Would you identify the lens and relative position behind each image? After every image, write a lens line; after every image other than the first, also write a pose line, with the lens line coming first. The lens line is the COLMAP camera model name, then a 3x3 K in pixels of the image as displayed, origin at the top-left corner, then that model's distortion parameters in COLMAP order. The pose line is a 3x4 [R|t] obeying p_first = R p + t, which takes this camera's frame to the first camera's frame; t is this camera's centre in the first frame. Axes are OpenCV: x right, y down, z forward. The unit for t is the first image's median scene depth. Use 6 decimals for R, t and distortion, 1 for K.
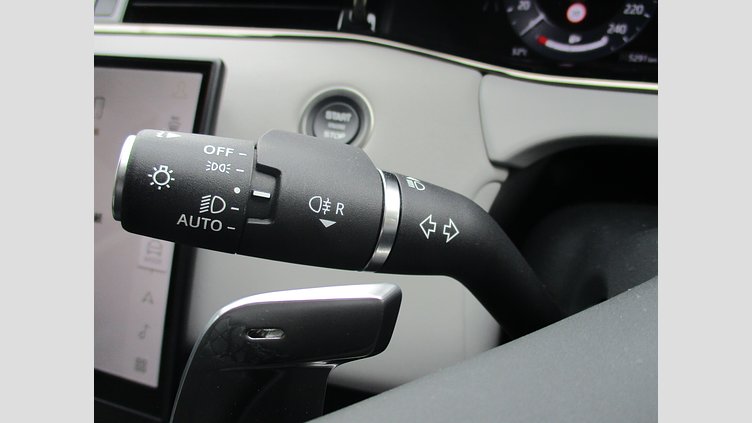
lens RADIAL K [[480.5, 0, 373.1], [0, 480.5, 205.3], [0, 0, 1]] dist [-0.027841, 0.000017]
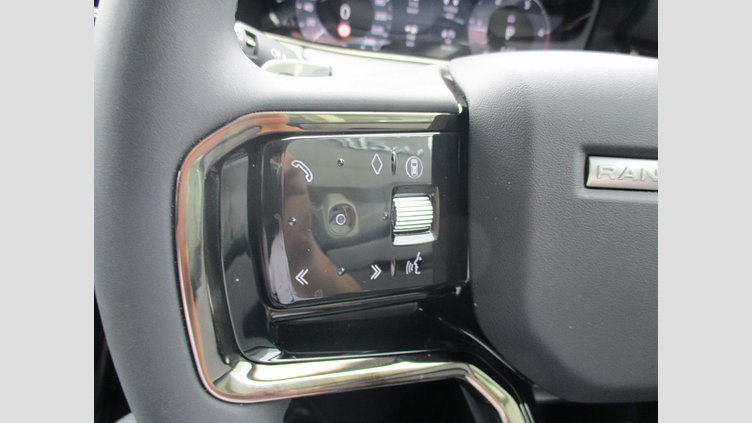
lens RADIAL K [[480.5, 0, 374.9], [0, 480.5, 211.4], [0, 0, 1]] dist [-0.027841, 0.000017]
pose [[0.873329, -0.071980, 0.481783, -0.275336], [0.126990, 0.988466, -0.082515, 0.317033], [-0.470287, 0.133244, 0.872397, -0.321551]]
